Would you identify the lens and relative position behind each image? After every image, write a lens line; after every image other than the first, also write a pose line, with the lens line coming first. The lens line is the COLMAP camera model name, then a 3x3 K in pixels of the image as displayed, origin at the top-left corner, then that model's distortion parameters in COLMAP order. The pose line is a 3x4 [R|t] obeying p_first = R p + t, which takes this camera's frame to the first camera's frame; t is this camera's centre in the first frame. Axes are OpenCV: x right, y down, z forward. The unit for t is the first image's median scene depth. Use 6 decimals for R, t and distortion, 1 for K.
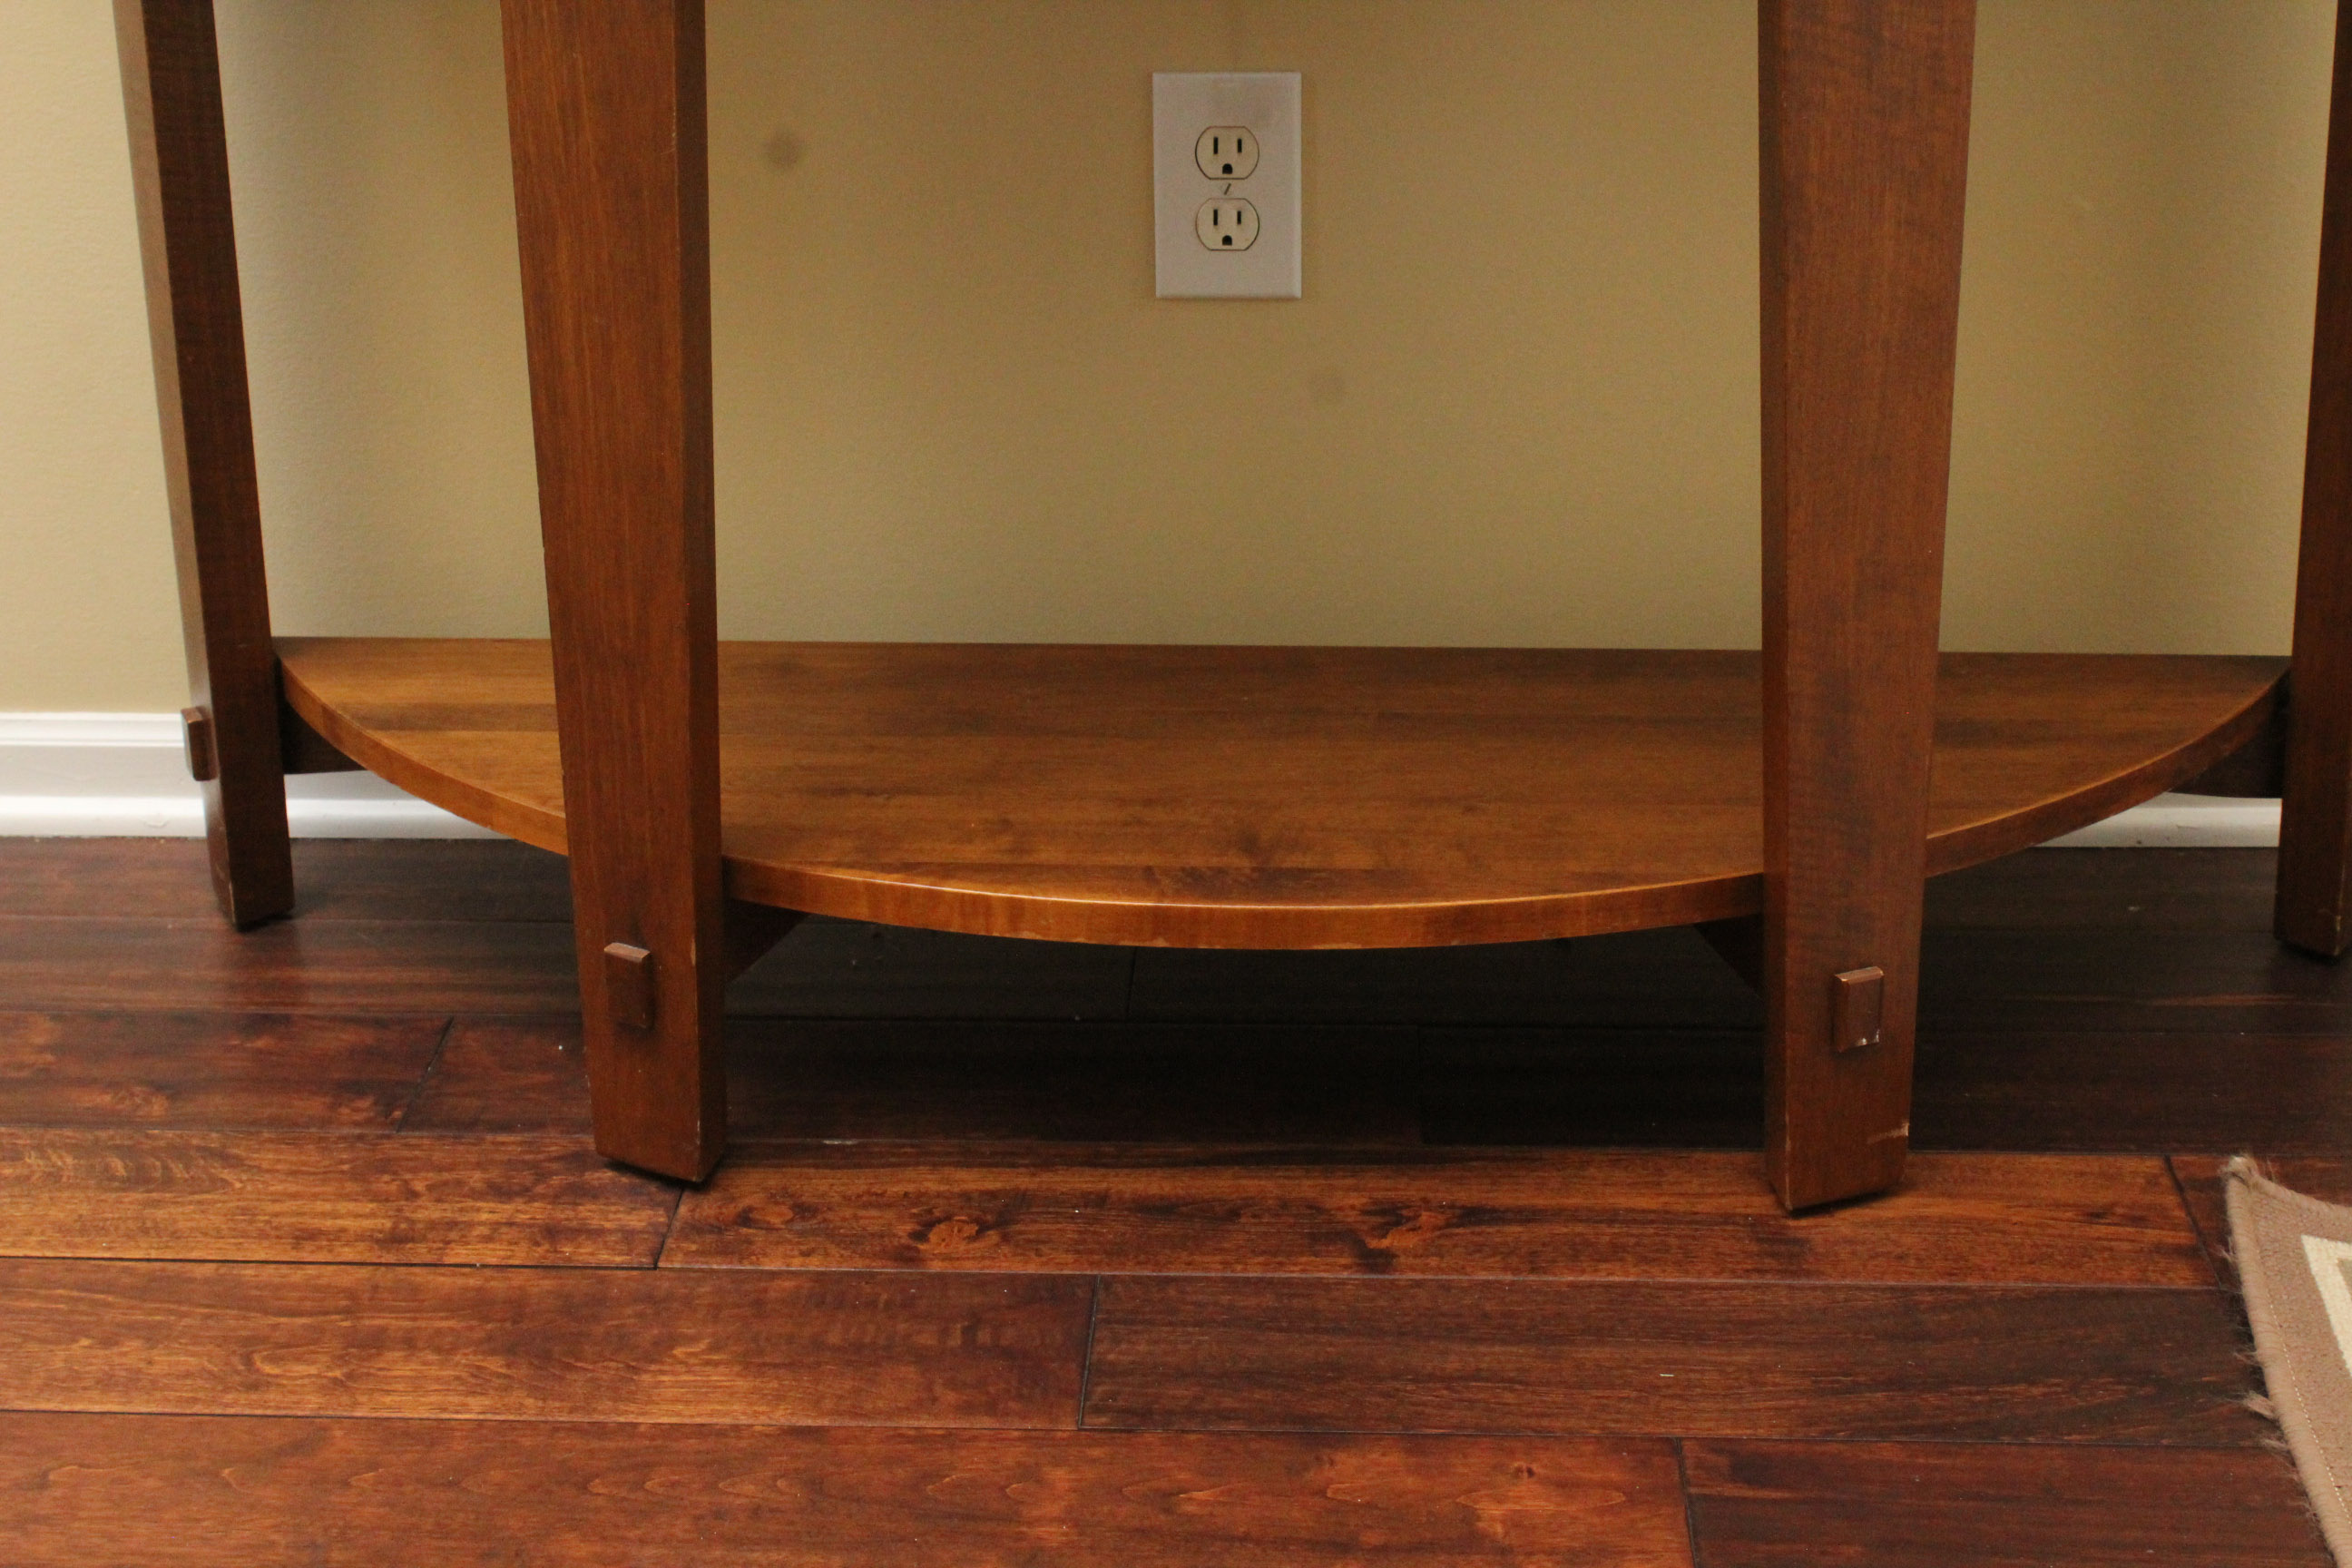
lens RADIAL K [[3363.5, 0, 1157.3], [0, 3363.5, 797.0], [0, 0, 1]] dist [-0.048871, 0.000000]
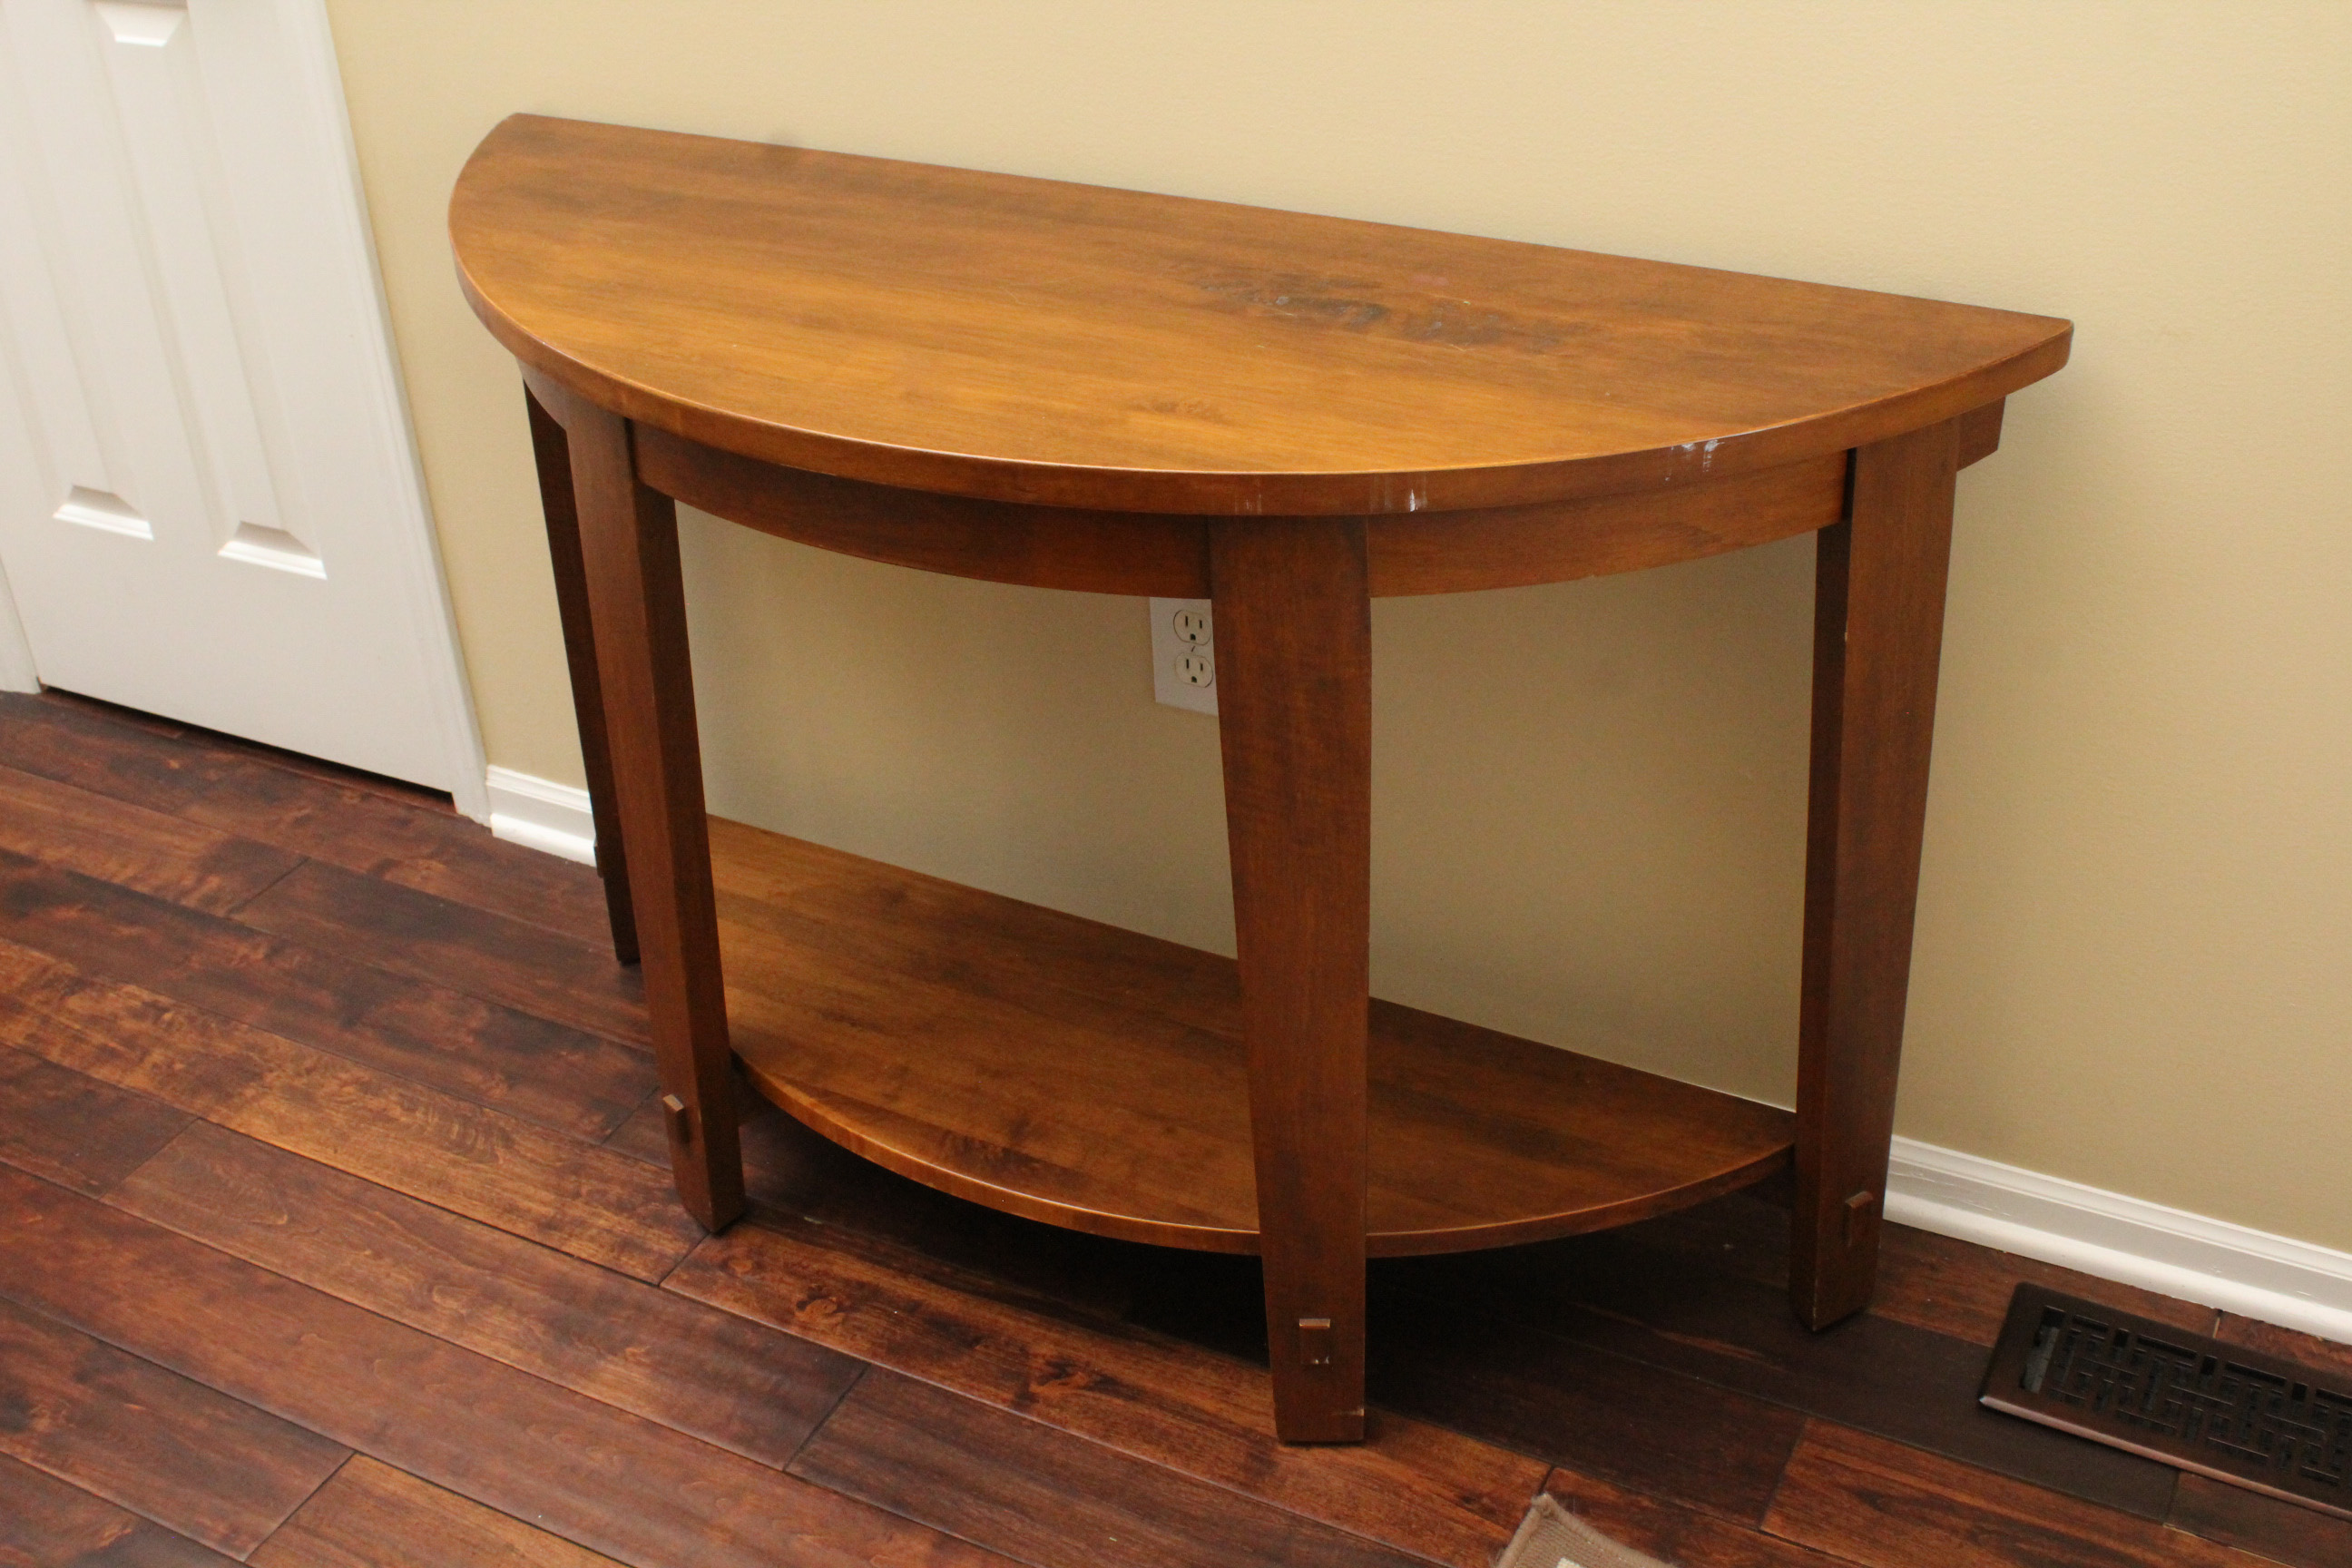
lens RADIAL K [[2628.7, 0, 1154.6], [0, 2628.7, 796.9], [0, 0, 1]] dist [-0.095965, 0.000000]
pose [[0.909009, 0.197380, -0.367075, 0.529635], [-0.136697, 0.973223, 0.184802, -0.390561], [0.393721, -0.117808, 0.911649, -0.100558]]
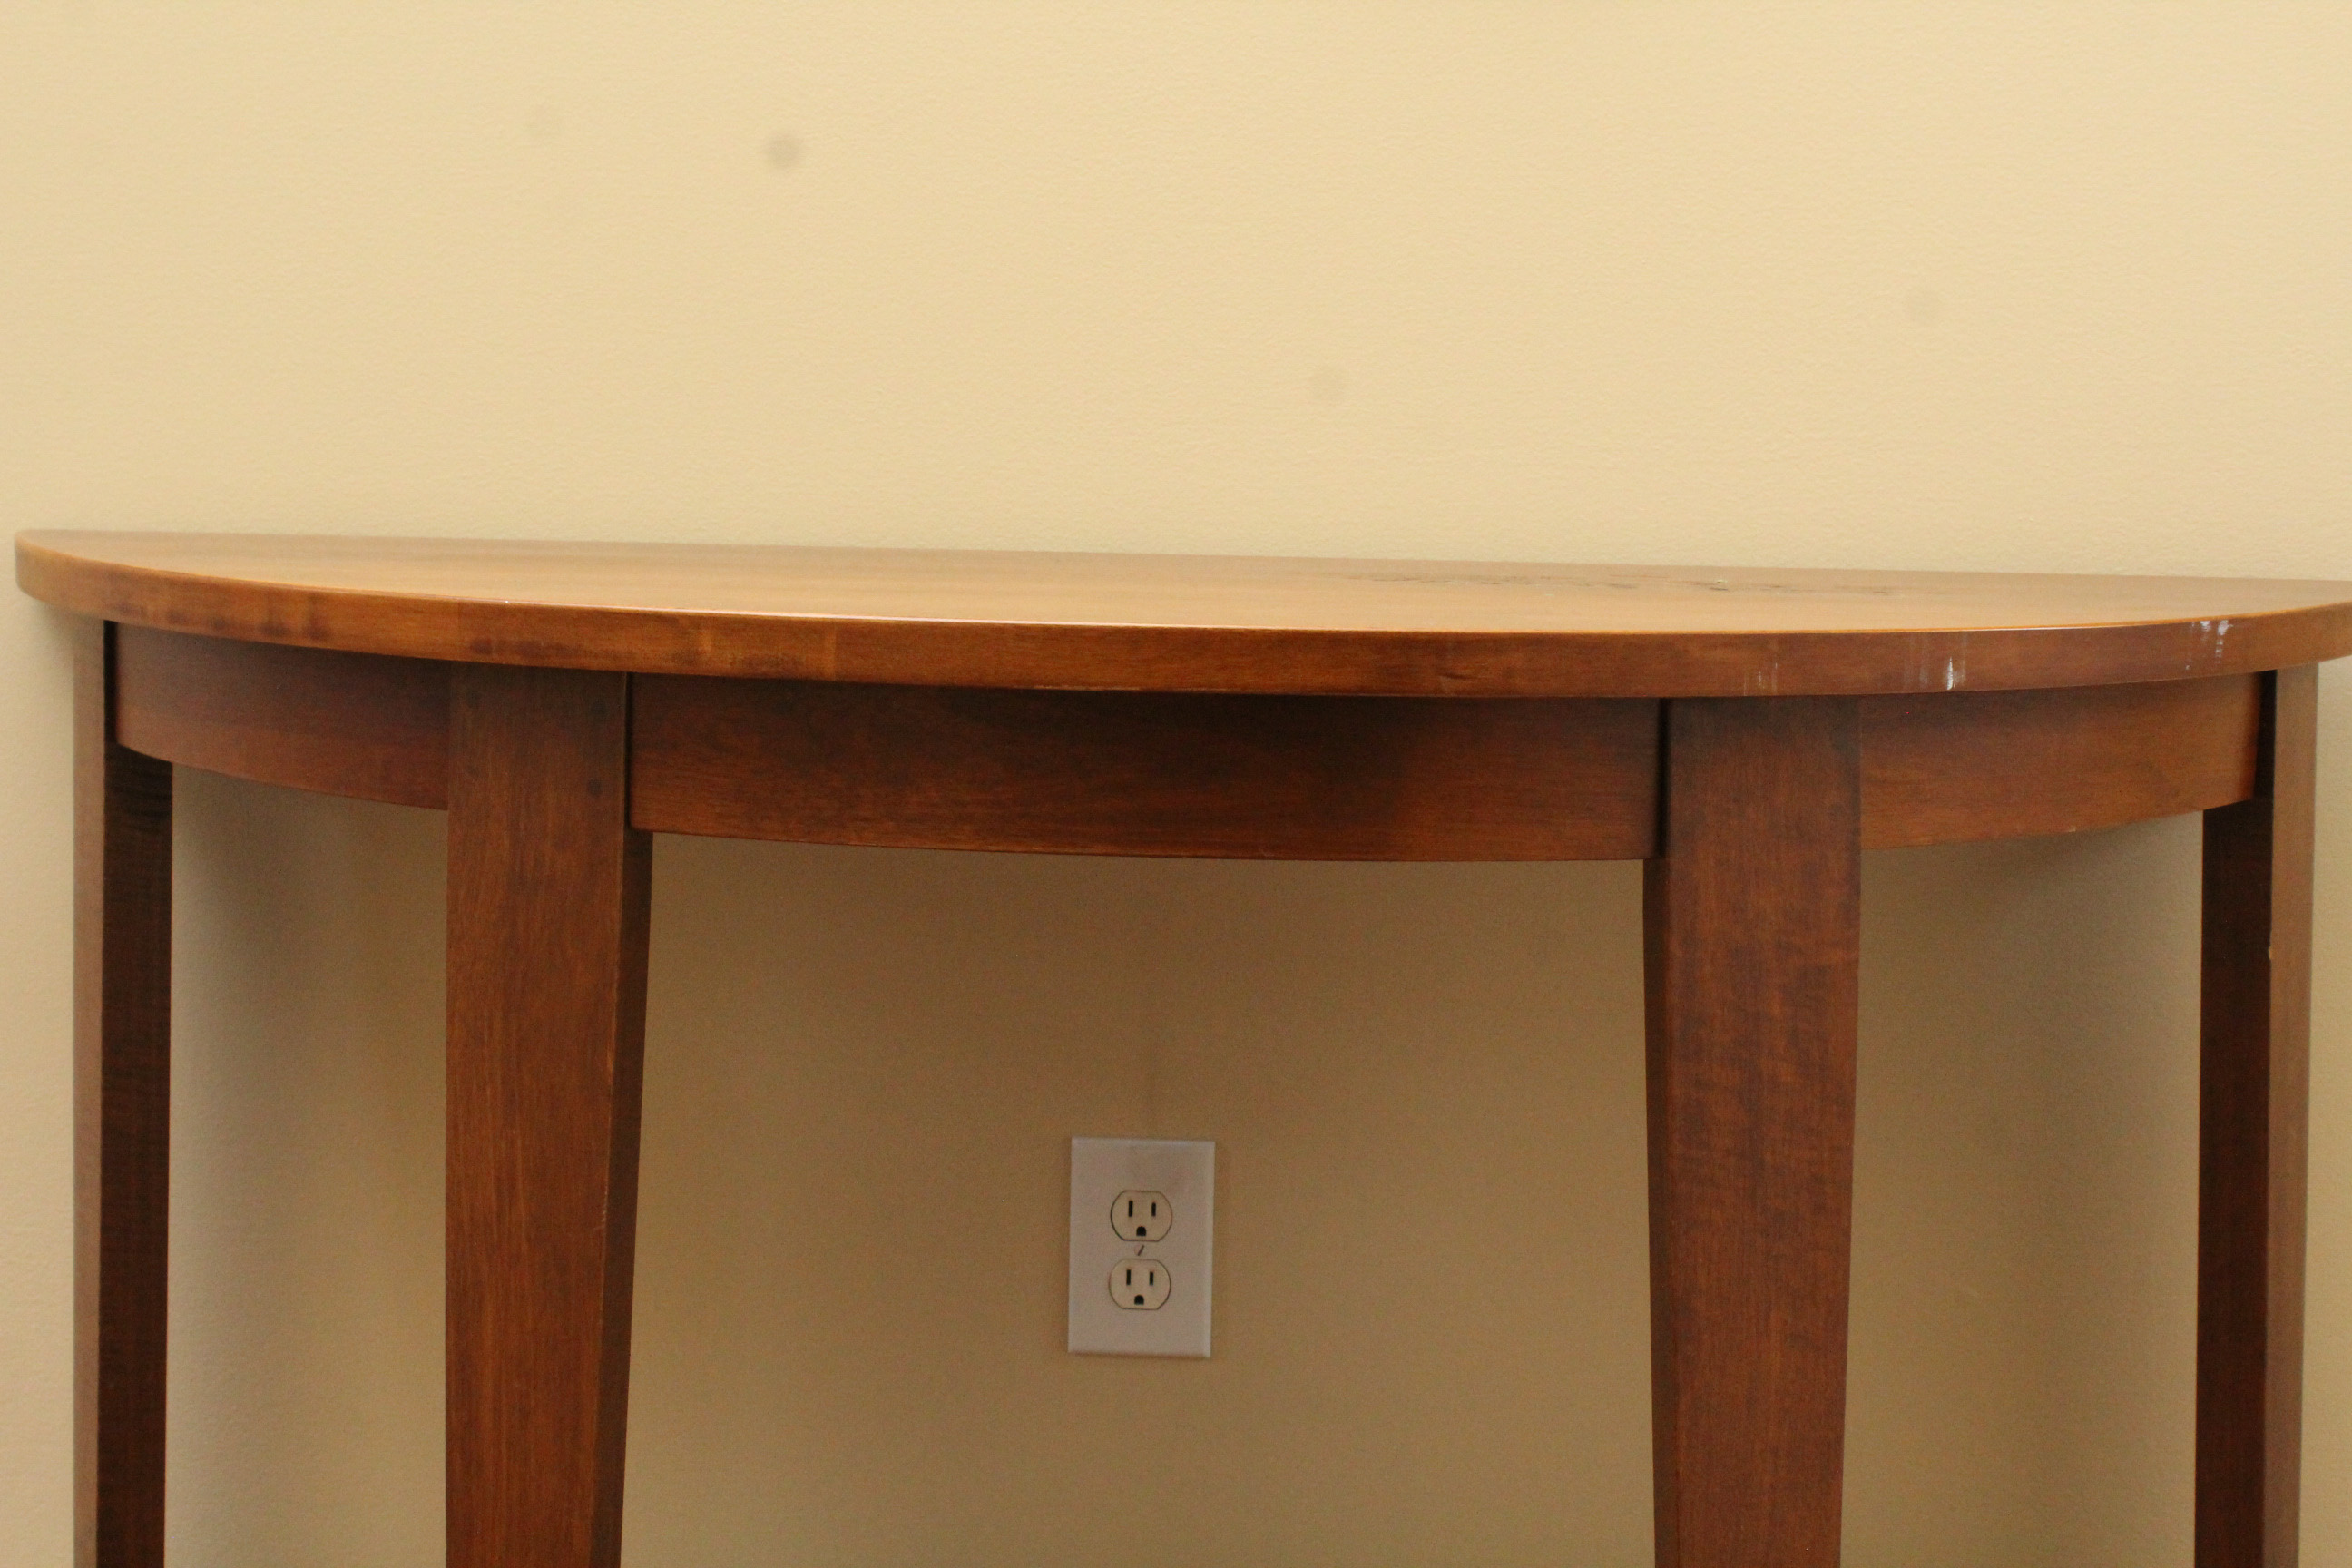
lens RADIAL K [[3363.5, 0, 1156.8], [0, 3363.5, 792.5], [0, 0, 1]] dist [-0.048871, 0.000000]
pose [[0.999235, 0.034817, 0.017814, 0.002973], [-0.028594, 0.961133, -0.274600, -0.039247], [-0.026683, 0.273880, 0.961394, -0.033230]]
